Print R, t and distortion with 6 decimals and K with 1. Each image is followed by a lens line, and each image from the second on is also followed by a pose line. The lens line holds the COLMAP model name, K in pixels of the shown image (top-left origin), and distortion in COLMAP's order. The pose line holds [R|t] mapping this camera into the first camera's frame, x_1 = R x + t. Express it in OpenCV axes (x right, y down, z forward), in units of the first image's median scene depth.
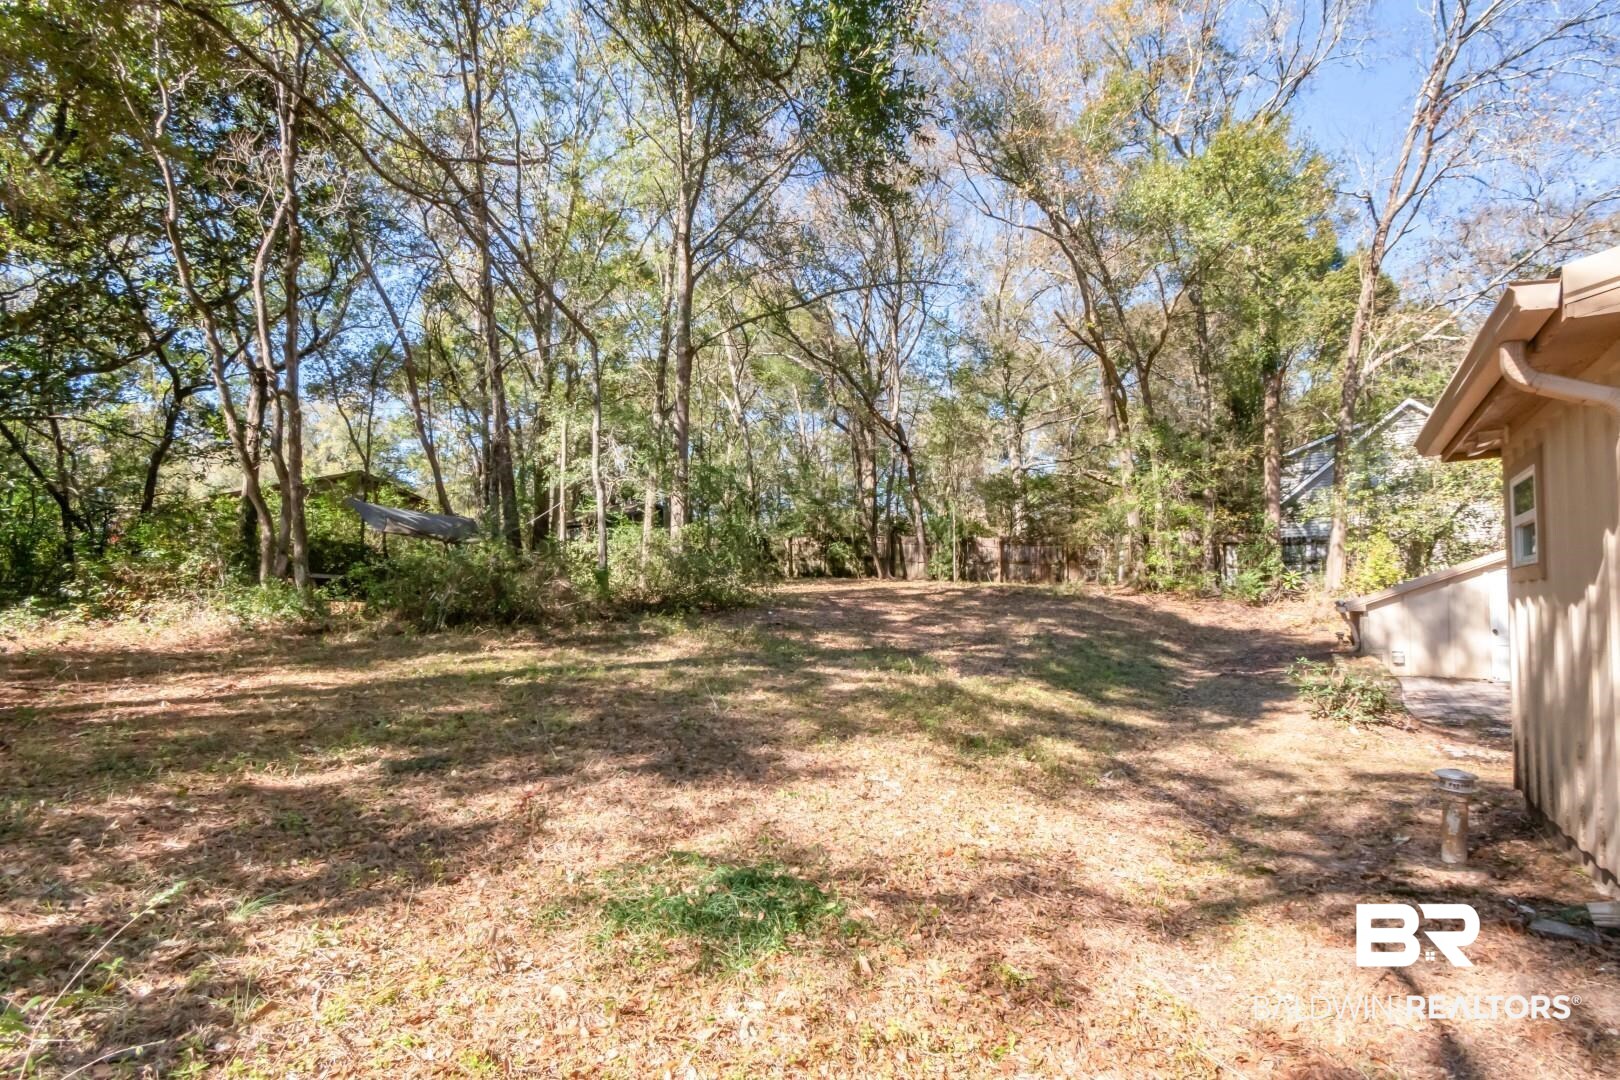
lens RADIAL K [[724.4, 0, 782.2], [0, 724.4, 572.7], [0, 0, 1]] dist [0.004082, -0.002505]
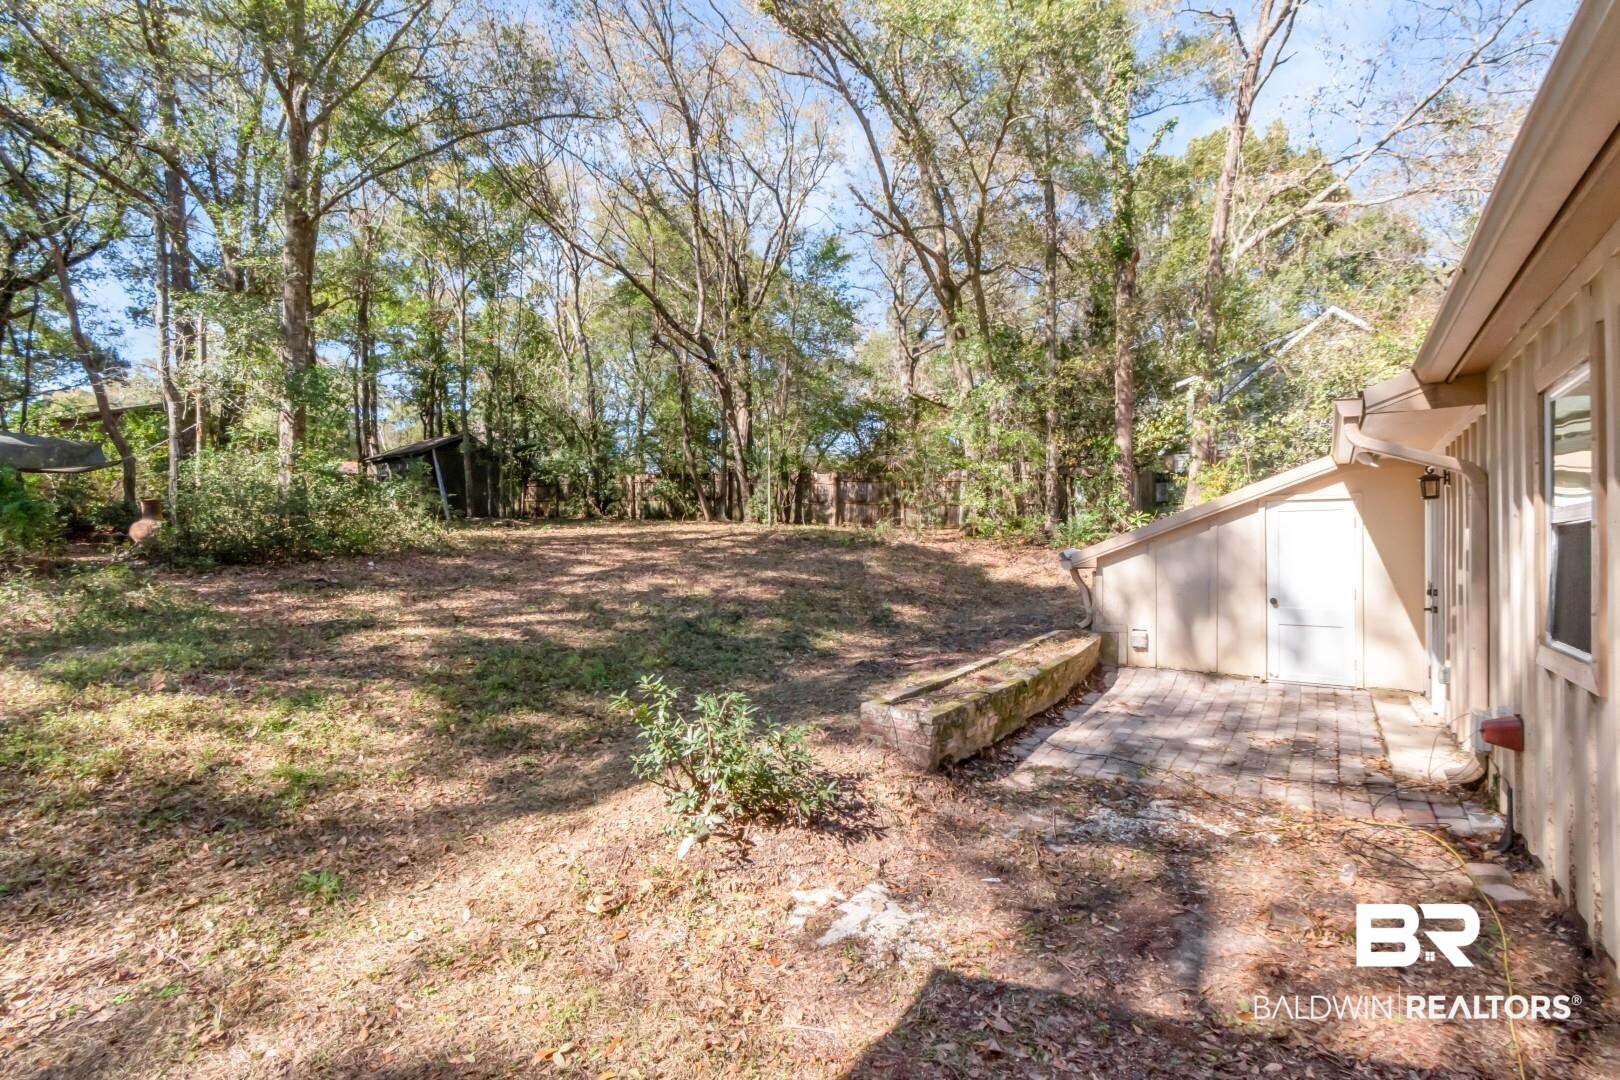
lens RADIAL K [[679.1, 0, 813.4], [0, 679.1, 537.4], [0, 0, 1]] dist [0.002712, 0.000469]
pose [[0.999675, 0.001112, -0.025451, 0.333658], [-0.000319, 0.999515, 0.031146, 0.003574], [0.025473, -0.031128, 0.999191, 0.222294]]
